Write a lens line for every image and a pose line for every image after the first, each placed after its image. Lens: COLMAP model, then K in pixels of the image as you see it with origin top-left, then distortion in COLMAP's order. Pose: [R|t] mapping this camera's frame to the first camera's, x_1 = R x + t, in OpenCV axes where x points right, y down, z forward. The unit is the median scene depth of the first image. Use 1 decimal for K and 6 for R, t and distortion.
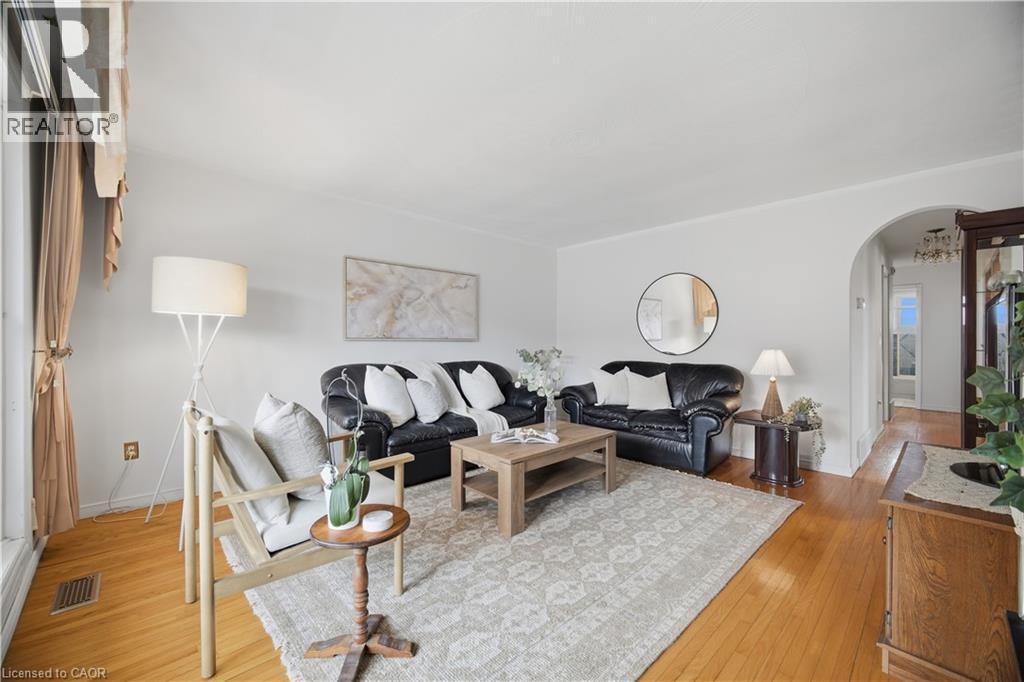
lens RADIAL K [[410.0, 0, 506.5], [0, 410.0, 338.9], [0, 0, 1]] dist [0.000069, -0.000523]
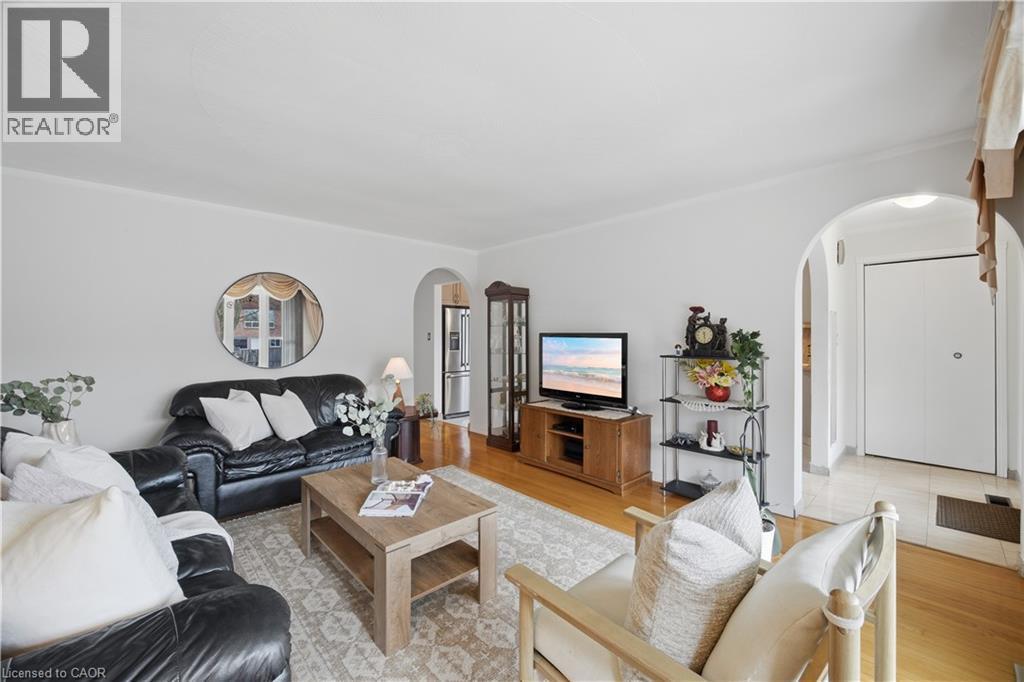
lens RADIAL K [[413.0, 0, 506.3], [0, 413.0, 342.3], [0, 0, 1]] dist [-0.002433, -0.000436]
pose [[0.010592, -0.012342, 0.999868, -0.503366], [-0.003046, 0.999919, 0.012375, -0.031693], [-0.999939, -0.003177, 0.010553, 0.582386]]
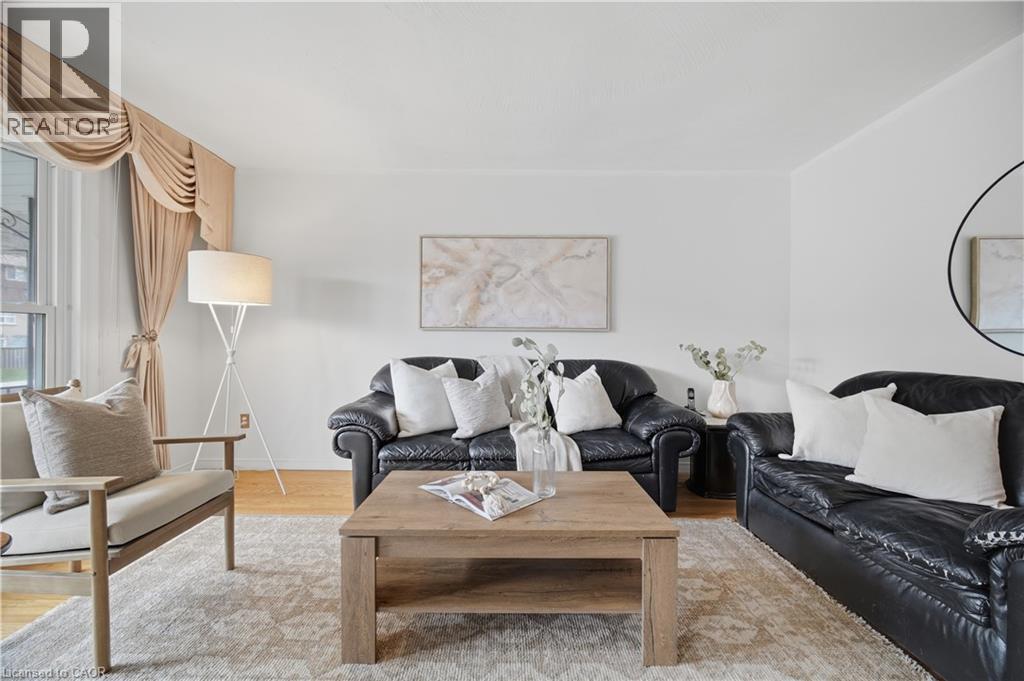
lens RADIAL K [[413.0, 0, 506.3], [0, 413.0, 341.8], [0, 0, 1]] dist [-0.002433, -0.000436]
pose [[0.731770, 0.006214, -0.681523, 0.331670], [0.001412, 0.999942, 0.010634, 0.018175], [0.681550, -0.008744, 0.731719, 0.436419]]
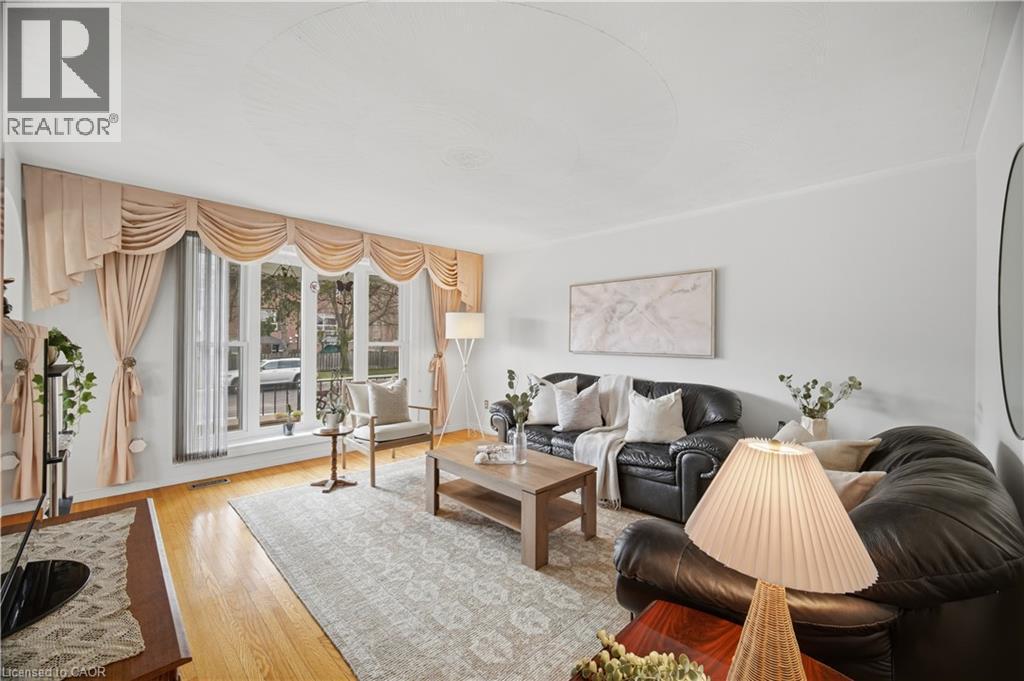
lens RADIAL K [[402.7, 0, 512.0], [0, 402.7, 340.5], [0, 0, 1]] dist [-0.000131, -0.000100]
pose [[0.044577, 0.000747, -0.999006, 0.760540], [0.001904, 0.999998, 0.000833, -0.033284], [0.999004, -0.001939, 0.044576, 0.716747]]
